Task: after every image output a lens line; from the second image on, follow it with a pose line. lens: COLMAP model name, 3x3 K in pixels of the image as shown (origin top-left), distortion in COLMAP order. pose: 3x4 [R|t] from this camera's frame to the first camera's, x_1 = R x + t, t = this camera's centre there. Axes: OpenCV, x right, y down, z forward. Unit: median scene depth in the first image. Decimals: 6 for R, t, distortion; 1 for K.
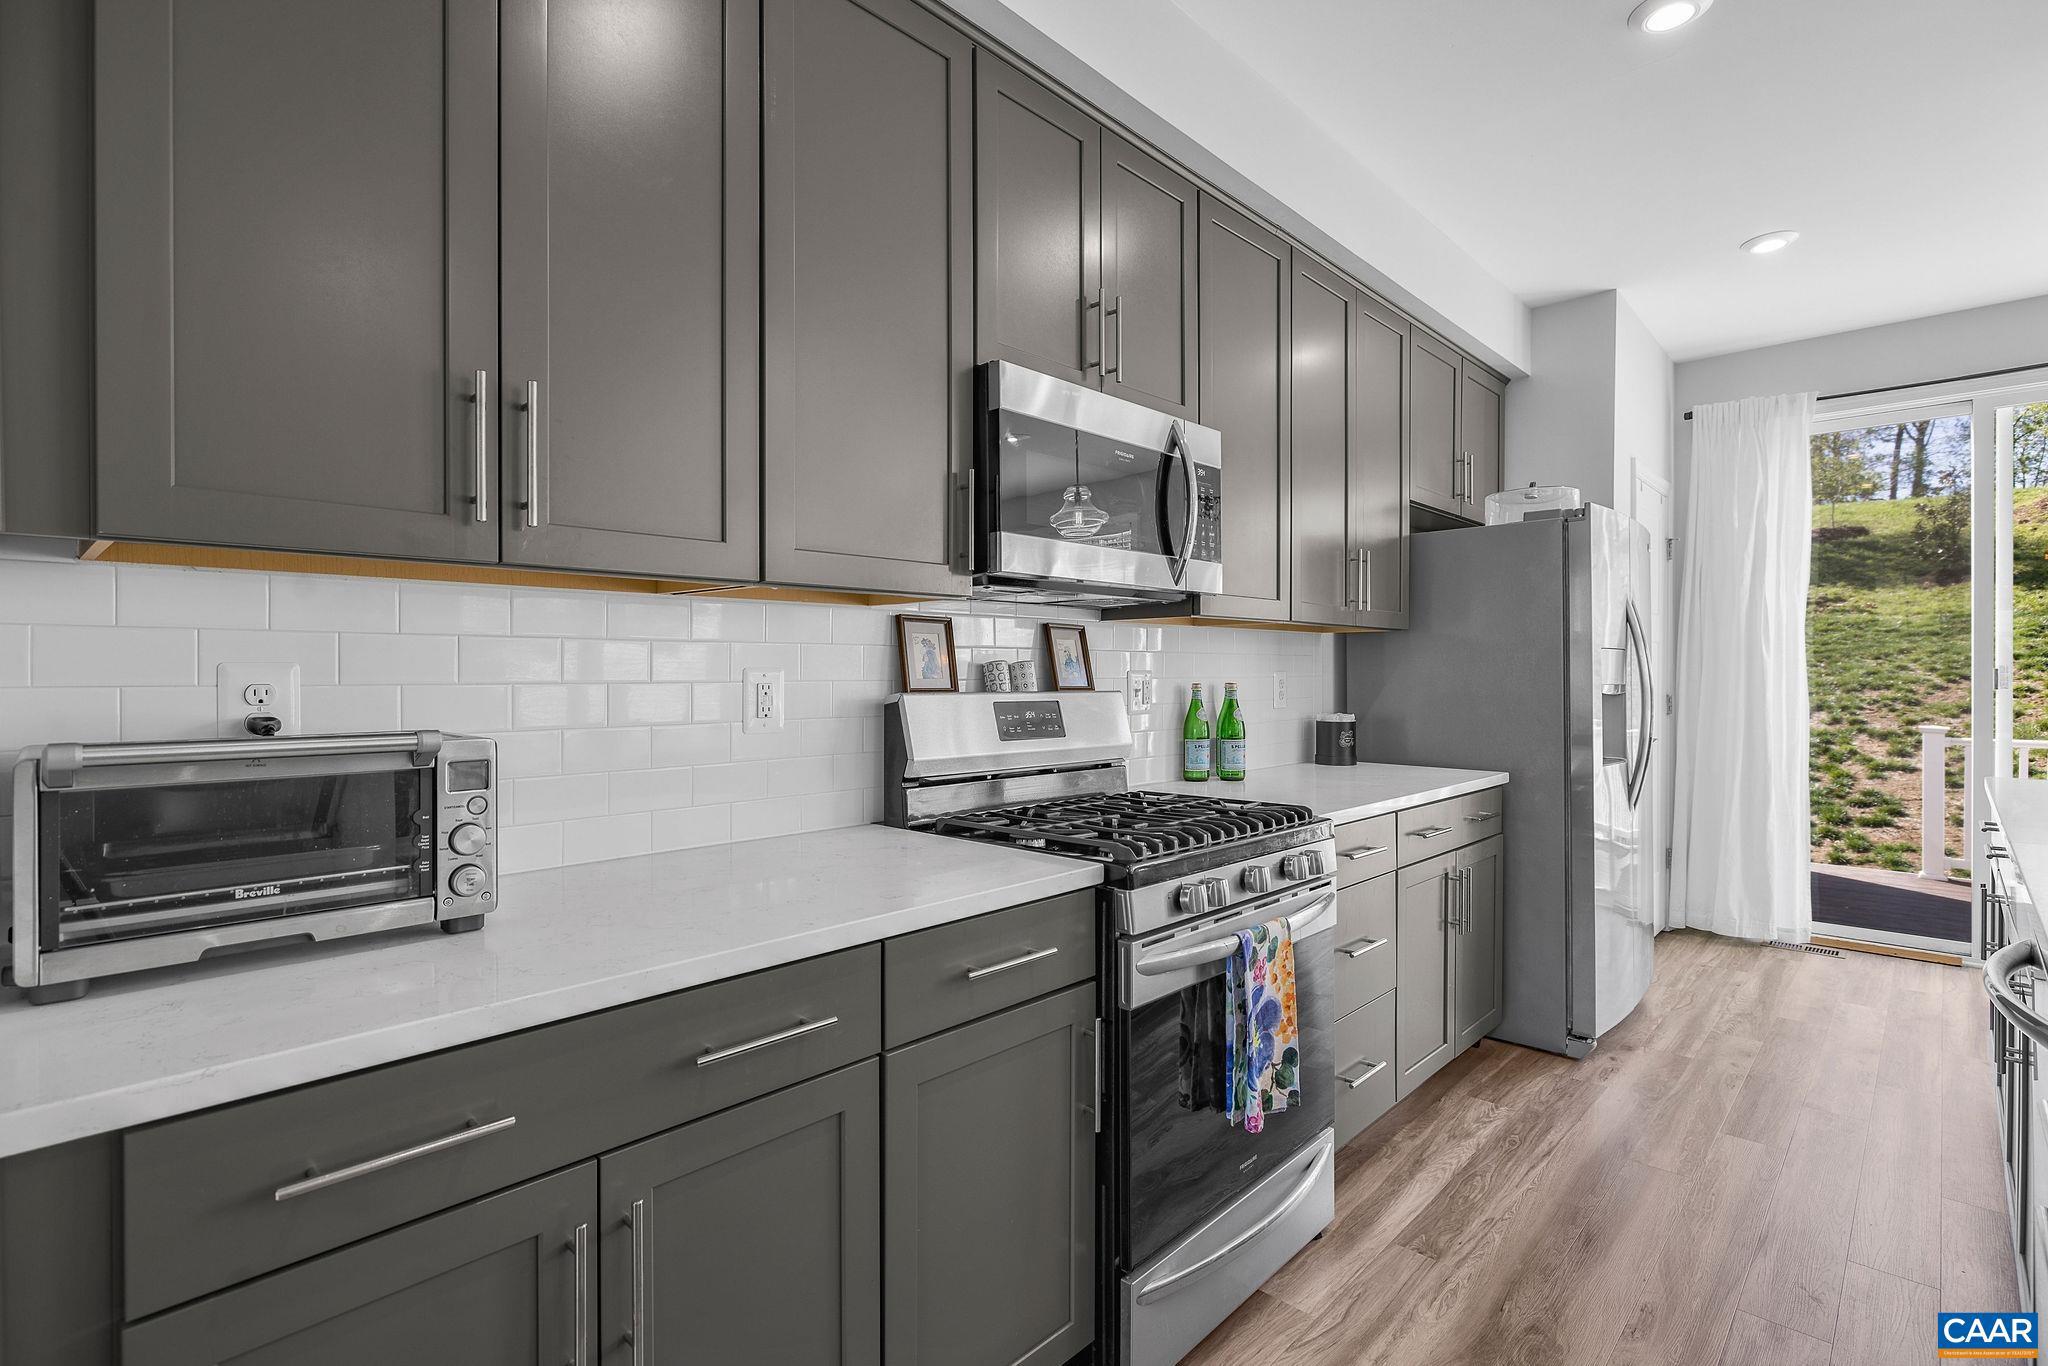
lens RADIAL K [[973.5, 0, 1017.1], [0, 973.5, 677.3], [0, 0, 1]] dist [-0.005076, 0.001402]
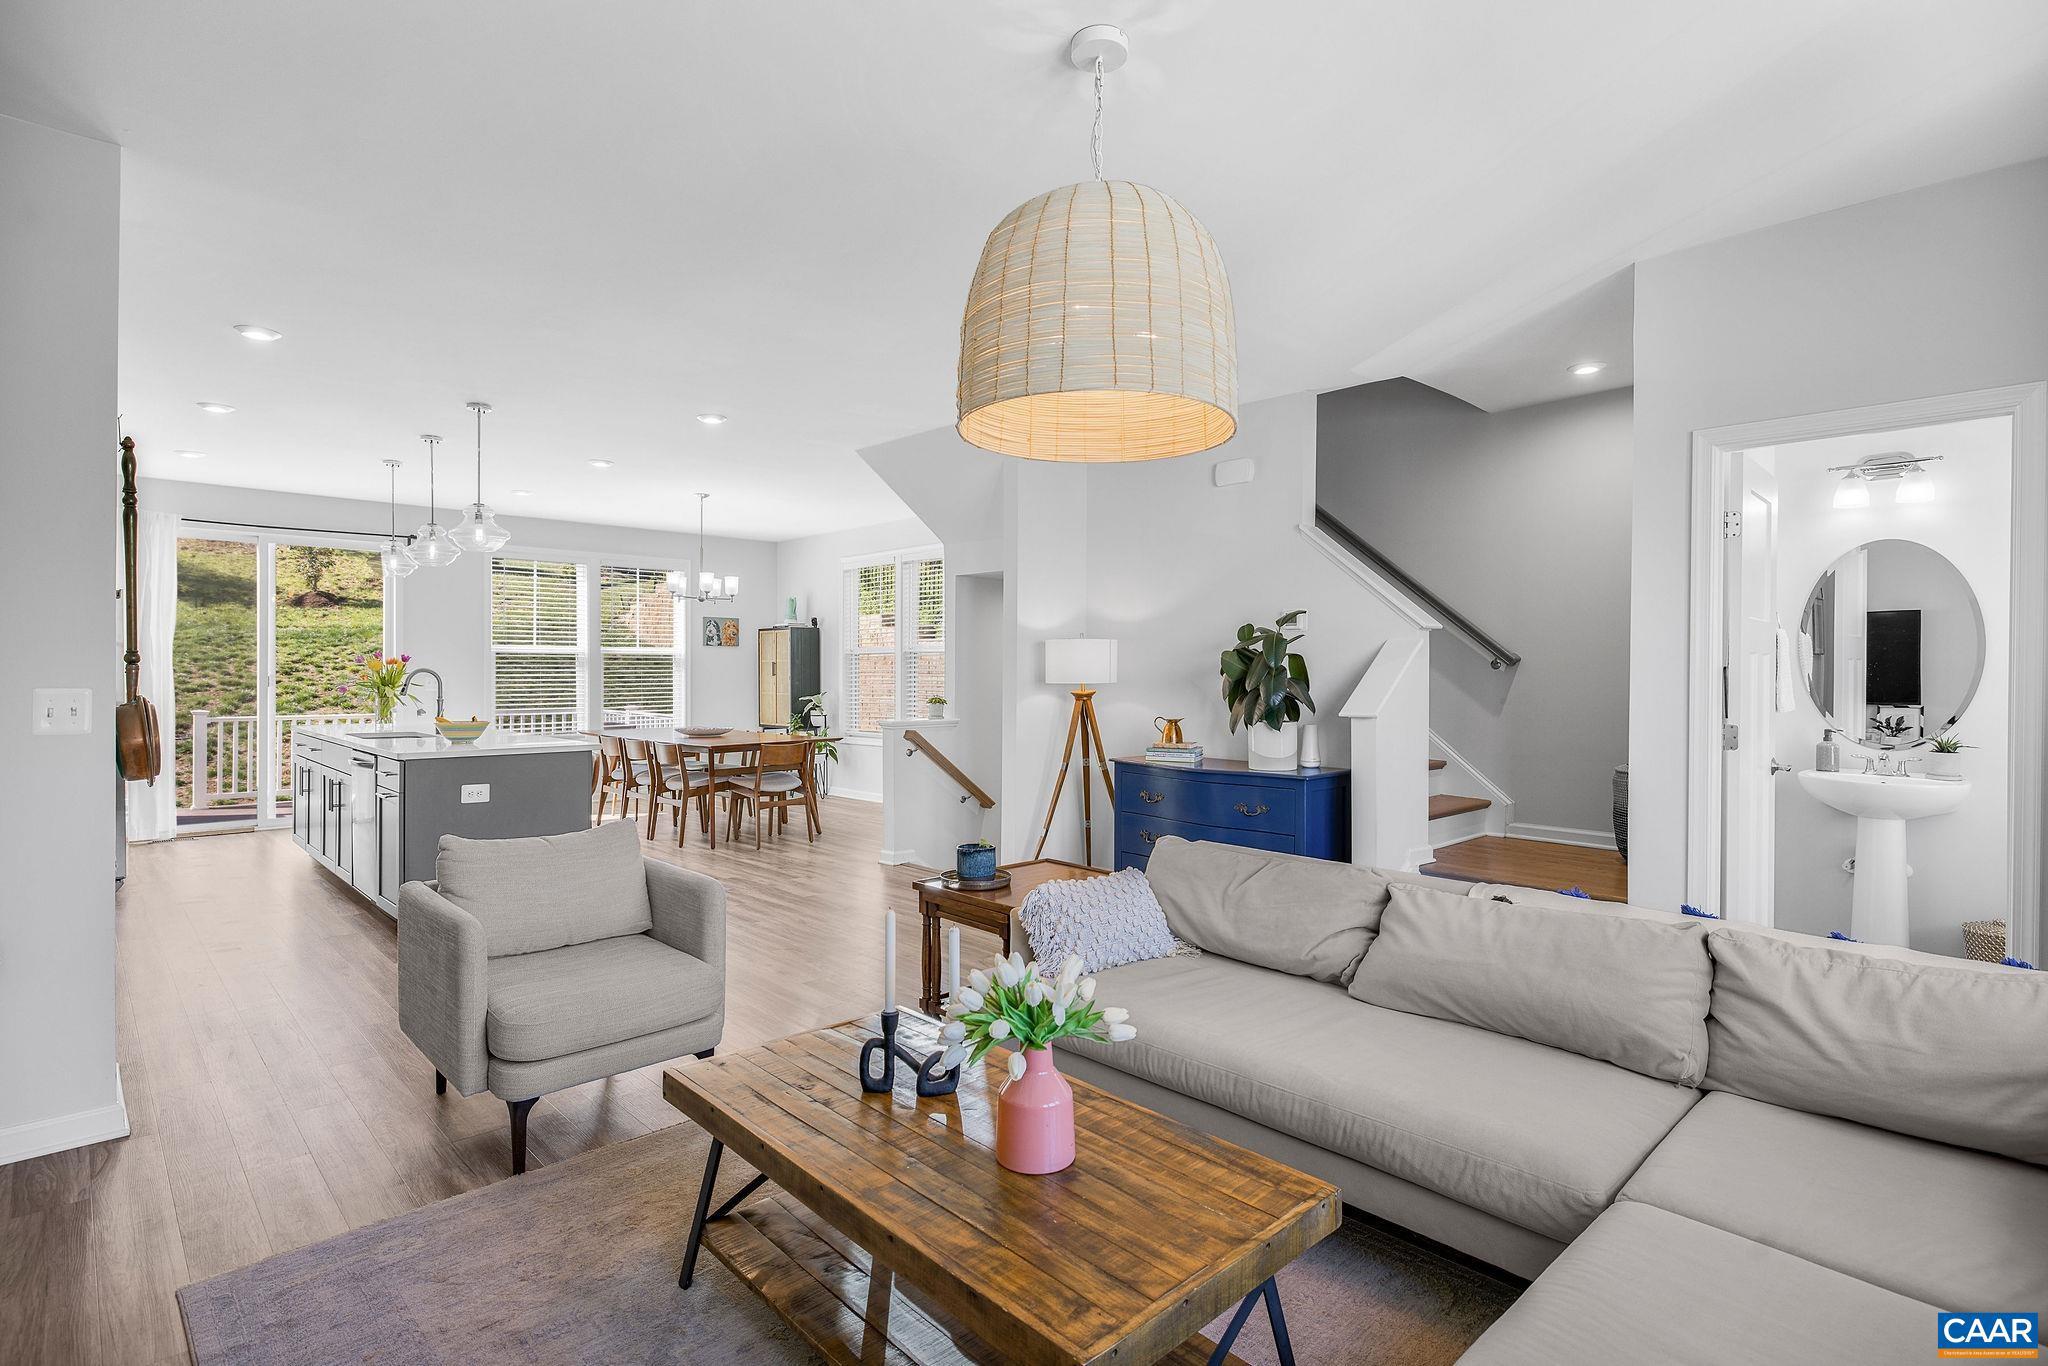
lens RADIAL K [[973.5, 0, 1010.4], [0, 973.5, 679.8], [0, 0, 1]] dist [-0.005076, 0.001402]
pose [[0.040670, -0.007801, 0.999142, -1.663336], [0.000635, 0.999970, 0.007782, -0.029974], [-0.999172, 0.000318, 0.040673, -1.073150]]
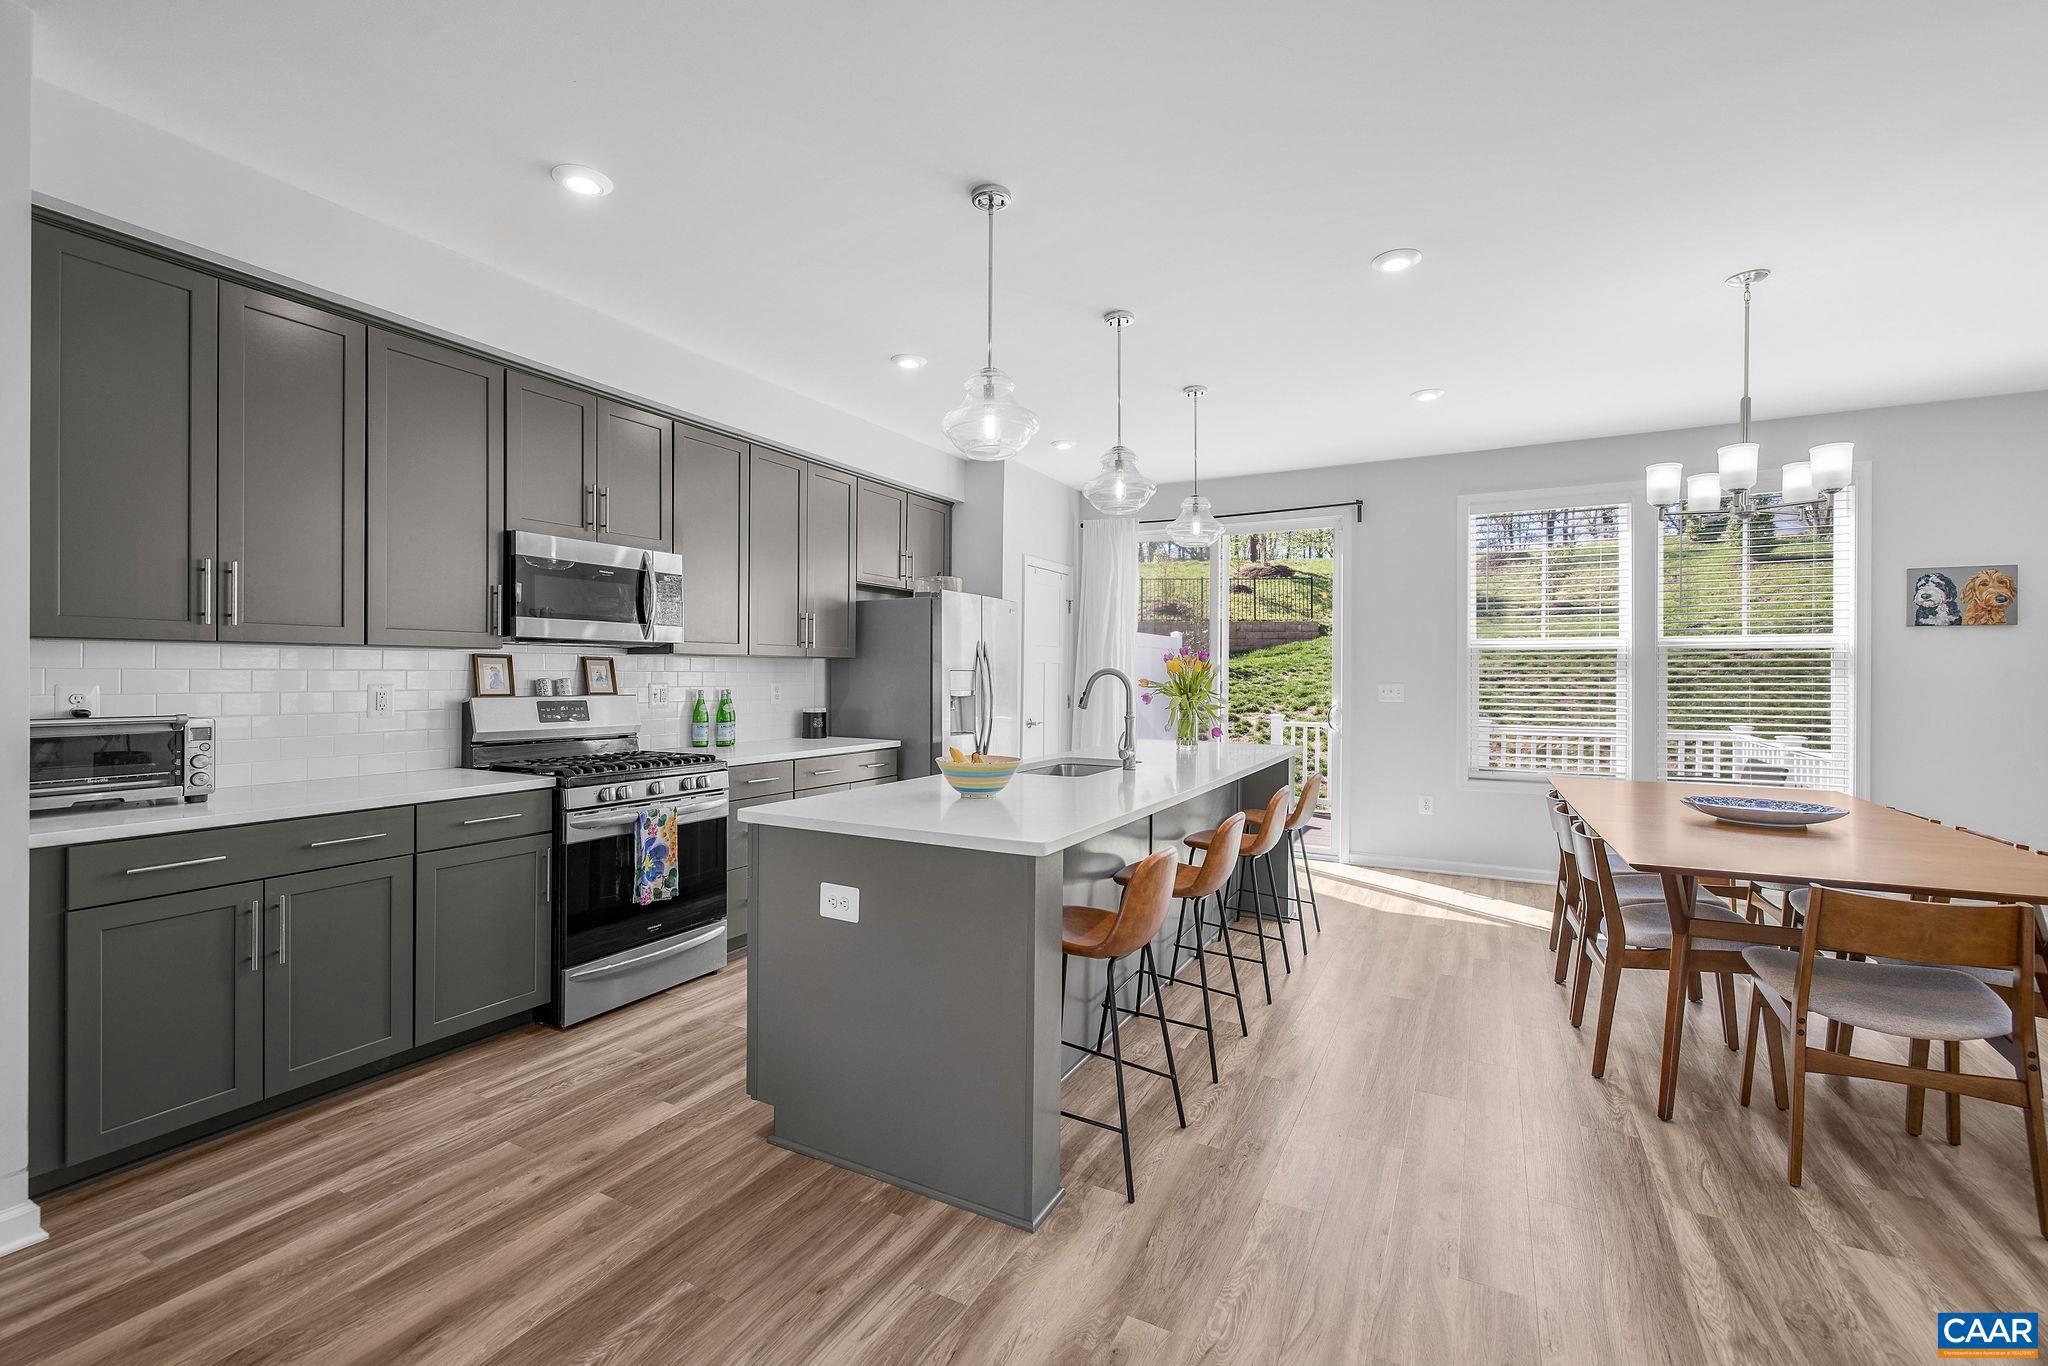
lens RADIAL K [[870.9, 0, 1020.3], [0, 870.9, 676.5], [0, 0, 1]] dist [-0.005041, 0.002203]
pose [[0.961921, 0.005873, 0.273265, 0.403212], [-0.005596, 0.999983, -0.001792, -0.023546], [-0.273271, 0.000195, 0.961937, -0.821412]]
